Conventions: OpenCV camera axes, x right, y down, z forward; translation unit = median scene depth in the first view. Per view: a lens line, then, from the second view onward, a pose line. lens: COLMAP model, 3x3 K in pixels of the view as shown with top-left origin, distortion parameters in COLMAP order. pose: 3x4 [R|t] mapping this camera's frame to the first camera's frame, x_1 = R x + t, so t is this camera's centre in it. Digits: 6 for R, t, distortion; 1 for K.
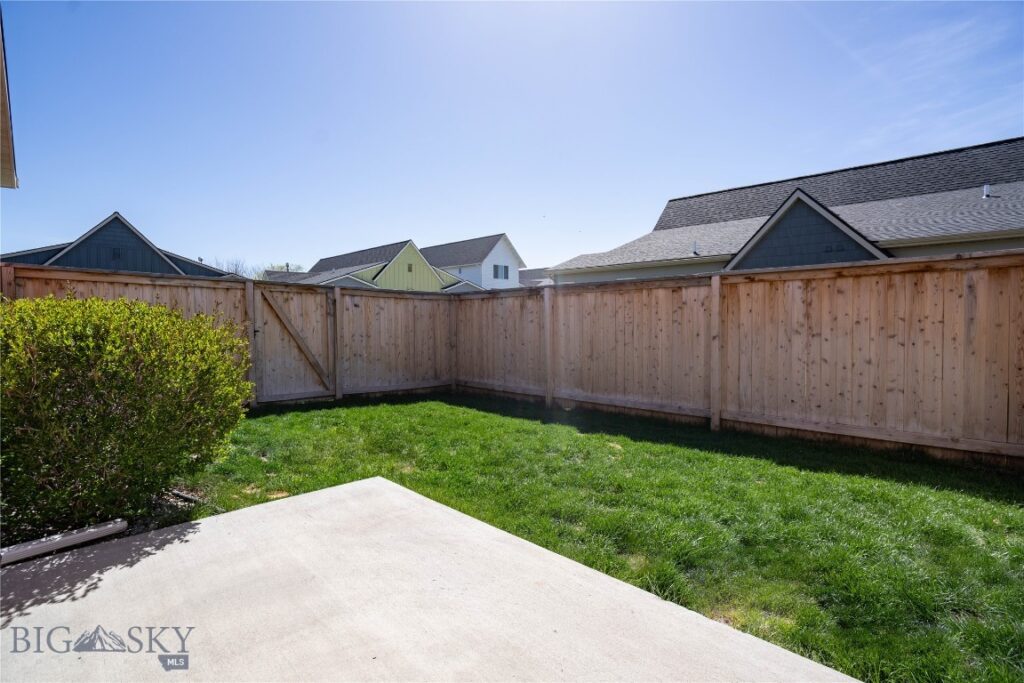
lens RADIAL K [[502.4, 0, 514.0], [0, 502.4, 333.8], [0, 0, 1]] dist [0.001637, 0.000138]
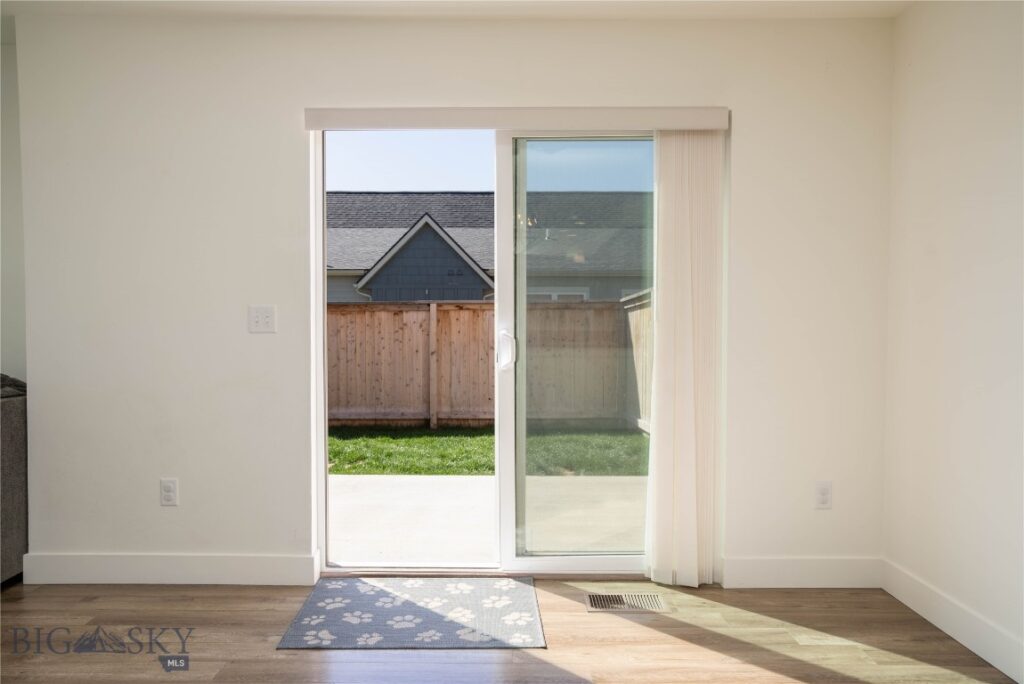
lens RADIAL K [[613.6, 0, 510.5], [0, 613.6, 341.7], [0, 0, 1]] dist [0.001080, 0.000048]
pose [[0.756381, -0.003863, 0.654120, -0.428279], [0.015973, 0.999793, -0.012565, 0.001341], [-0.653937, 0.019952, 0.756286, -0.259043]]
